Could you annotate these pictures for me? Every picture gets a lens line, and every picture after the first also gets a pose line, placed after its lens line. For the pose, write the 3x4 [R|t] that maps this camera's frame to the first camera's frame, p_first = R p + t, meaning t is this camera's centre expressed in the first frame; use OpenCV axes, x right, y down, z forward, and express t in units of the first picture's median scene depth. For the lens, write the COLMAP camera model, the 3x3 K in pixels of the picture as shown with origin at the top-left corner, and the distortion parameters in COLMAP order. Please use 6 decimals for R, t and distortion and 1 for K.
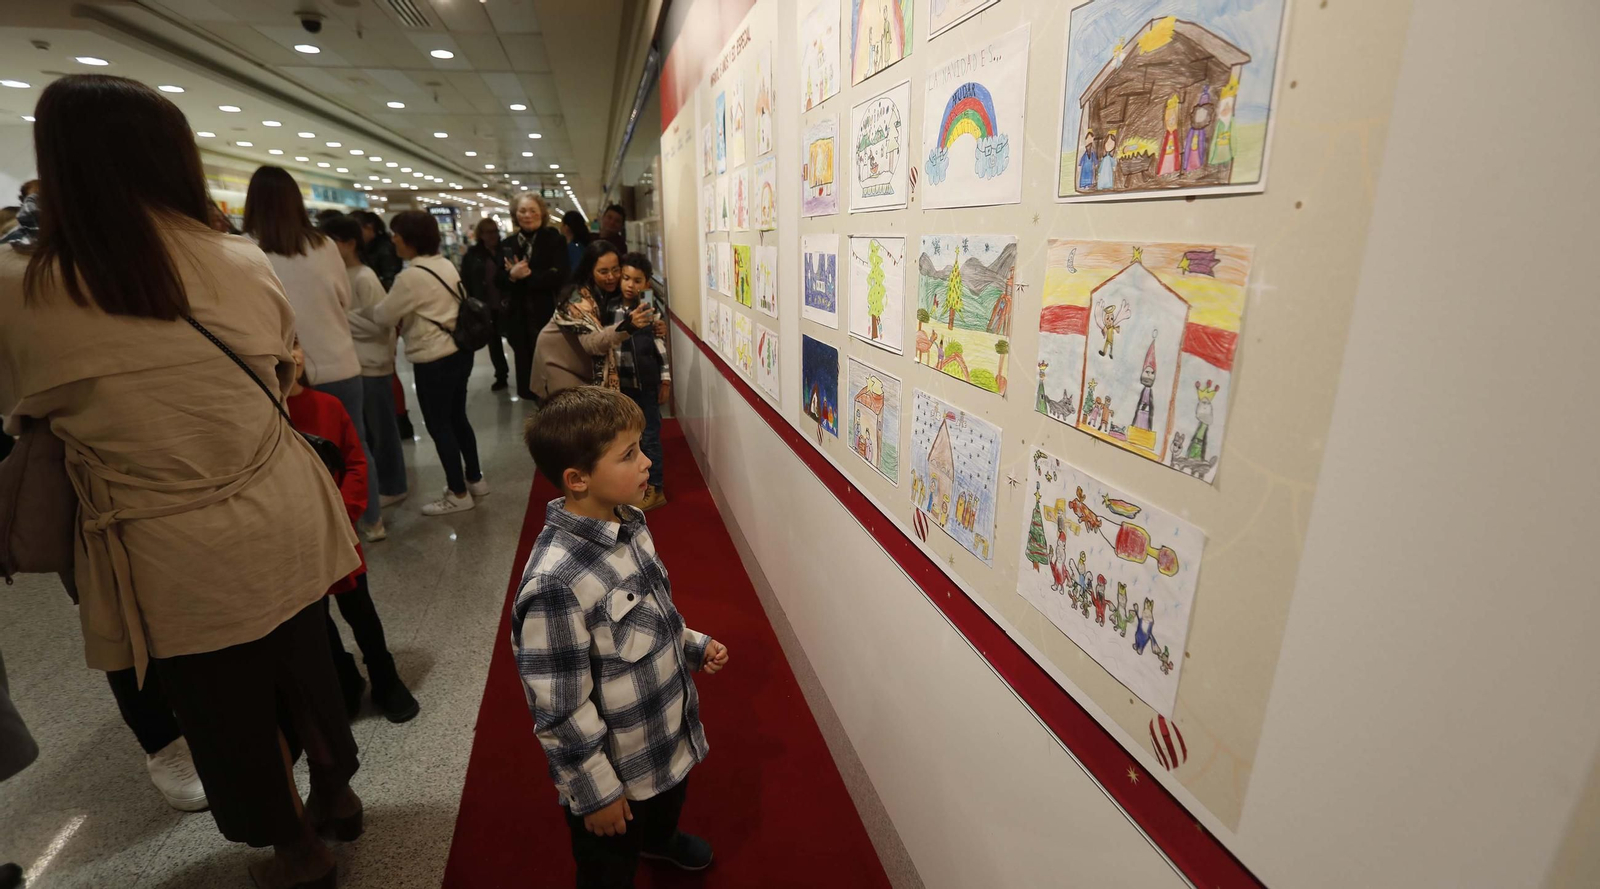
lens RADIAL K [[722.5, 0, 811.3], [0, 722.5, 431.5], [0, 0, 1]] dist [-0.052102, 0.009912]
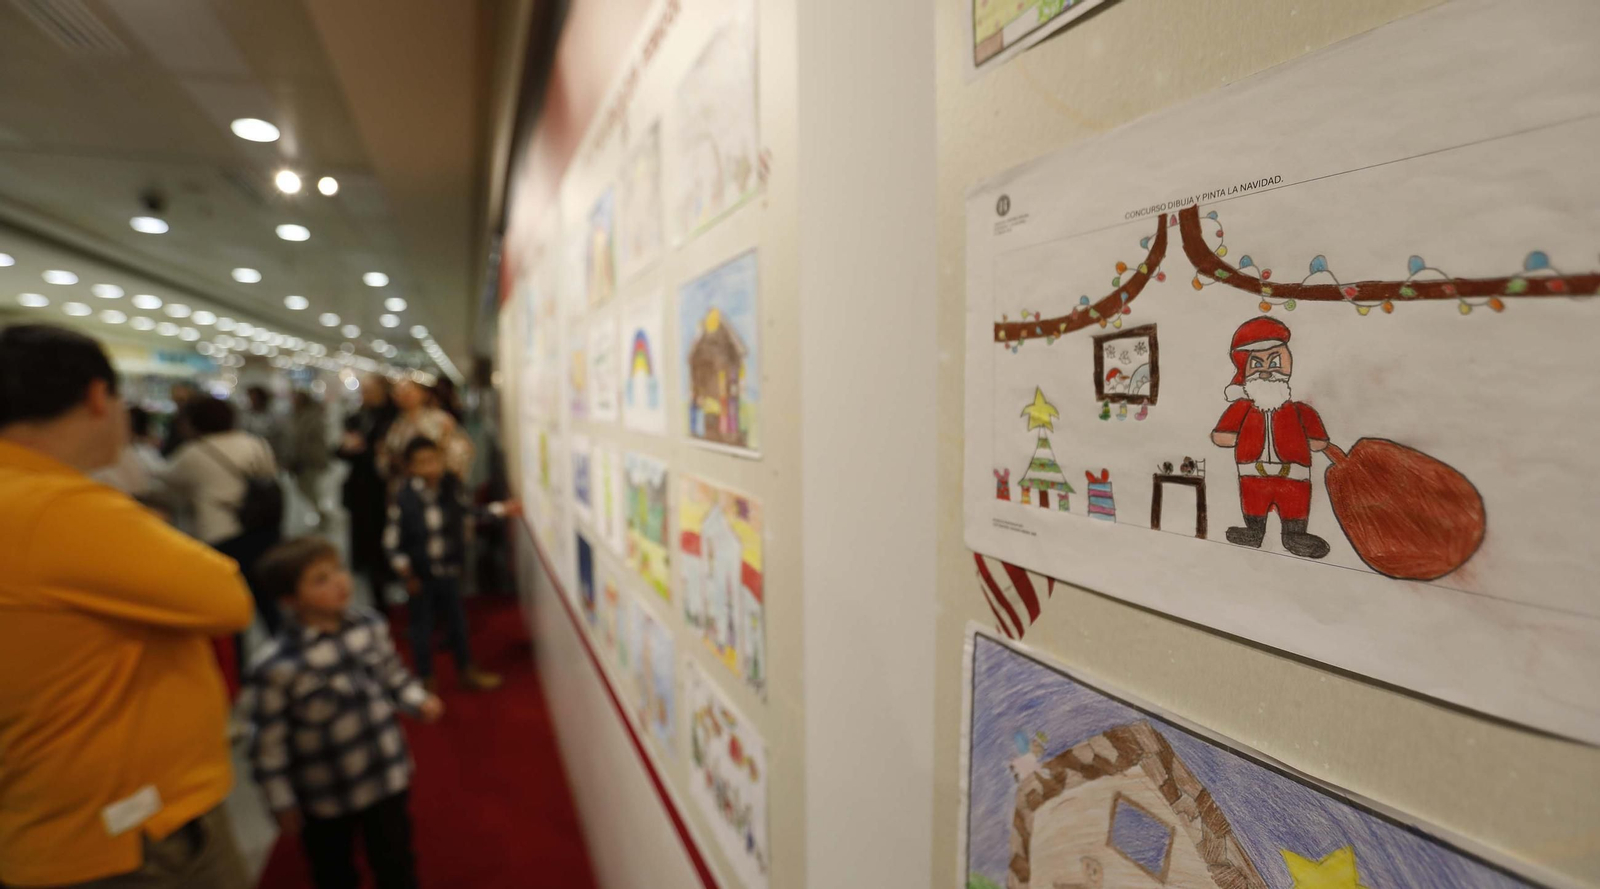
lens RADIAL K [[722.5, 0, 790.3], [0, 722.5, 460.5], [0, 0, 1]] dist [-0.052102, 0.009912]
pose [[0.990445, -0.023203, 0.135945, 0.304304], [0.046400, 0.984343, -0.170047, -0.071995], [-0.129871, 0.174730, 0.976014, -0.127471]]
